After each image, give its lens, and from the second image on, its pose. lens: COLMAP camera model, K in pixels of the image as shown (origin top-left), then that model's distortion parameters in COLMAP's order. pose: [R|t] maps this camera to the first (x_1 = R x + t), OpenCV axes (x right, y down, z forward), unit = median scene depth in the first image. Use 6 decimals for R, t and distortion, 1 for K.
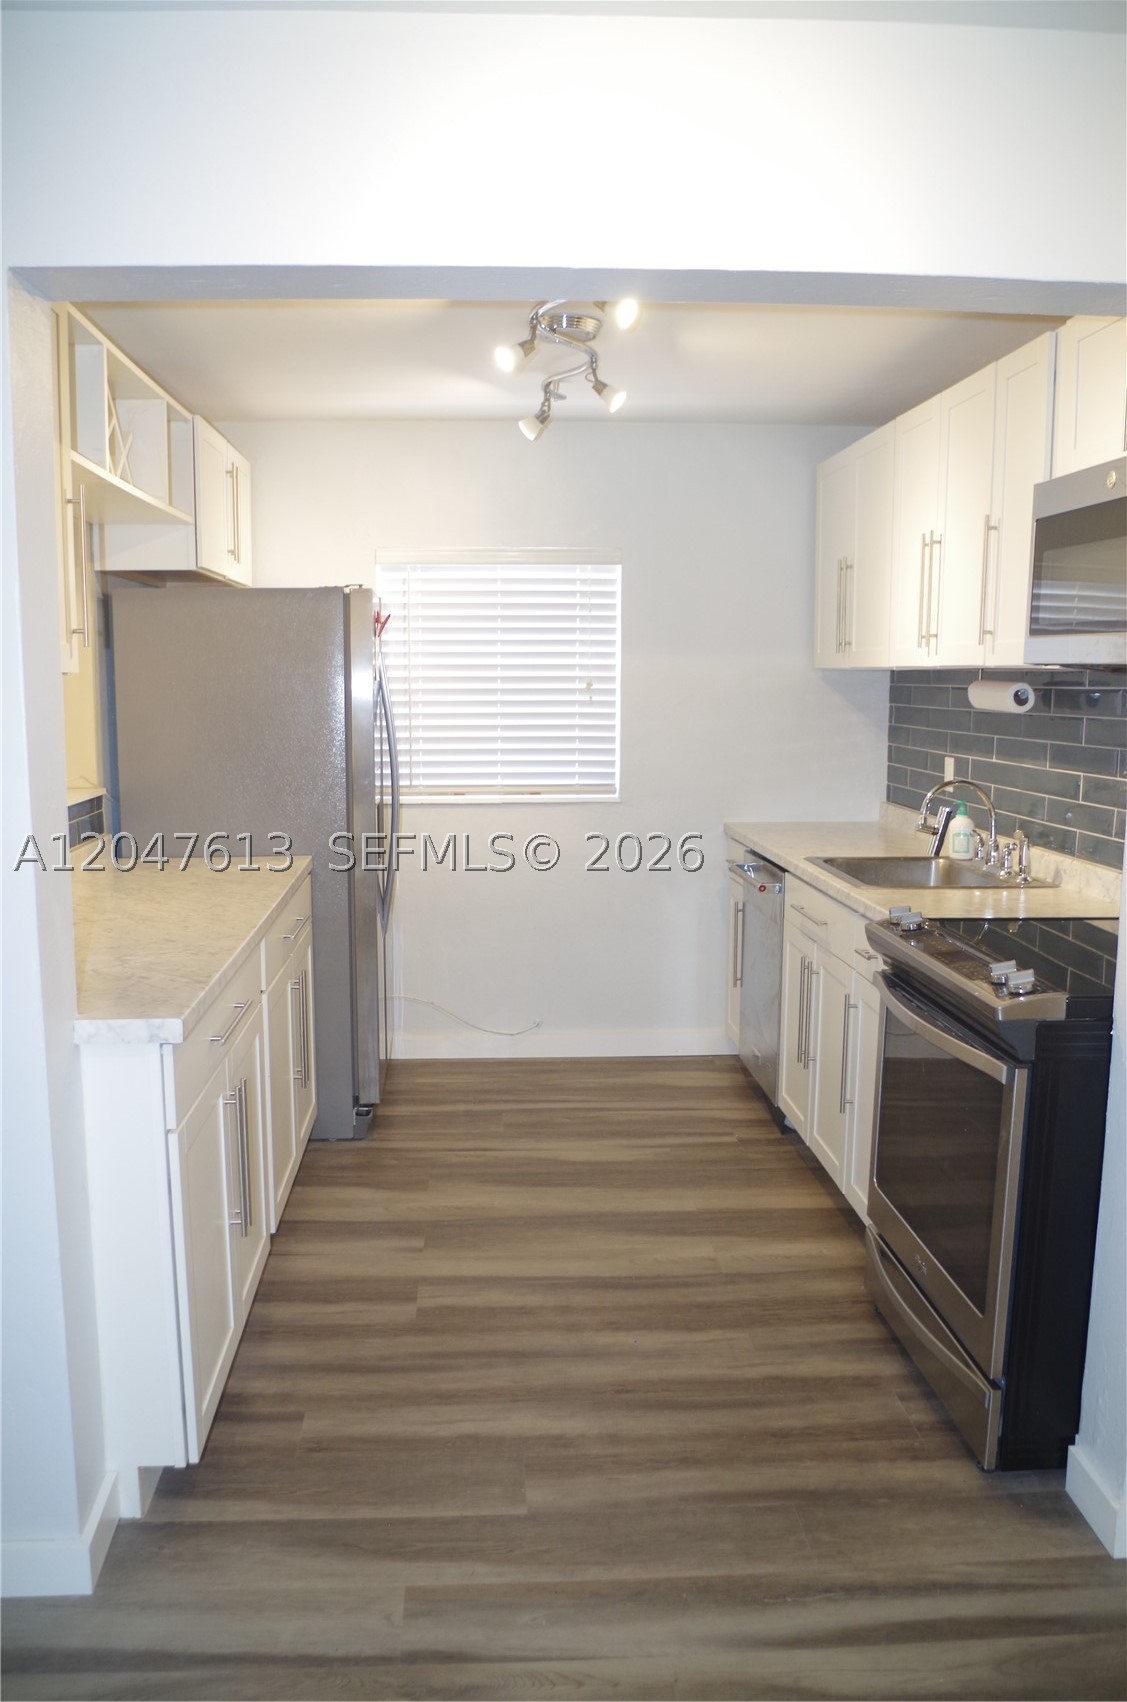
lens RADIAL K [[1313.6, 0, 559.9], [0, 1313.6, 858.5], [0, 0, 1]] dist [-0.082954, 0.013206]
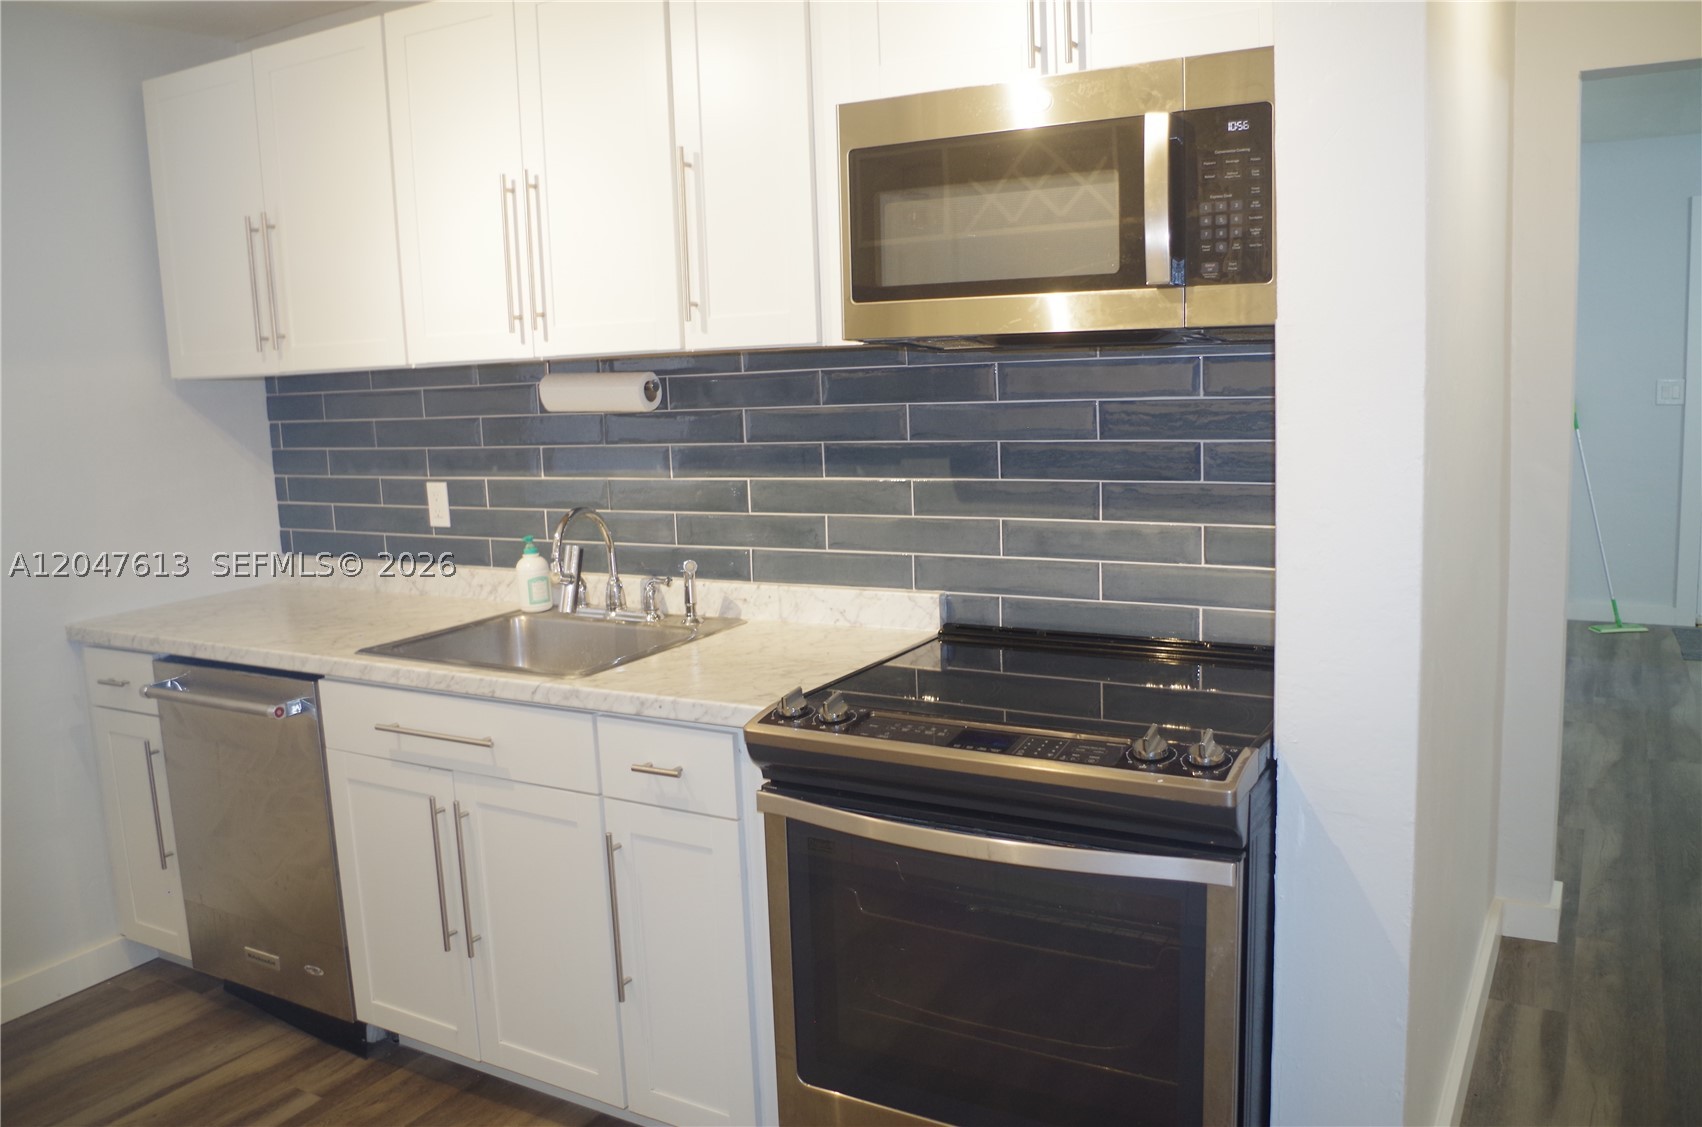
lens RADIAL K [[1313.6, 0, 854.7], [0, 1313.6, 534.7], [0, 0, 1]] dist [-0.082954, 0.013206]
pose [[0.559986, -0.133876, 0.817614, -0.194856], [0.155054, 0.986357, 0.055309, -0.053988], [-0.813863, 0.095801, 0.573104, 0.389085]]
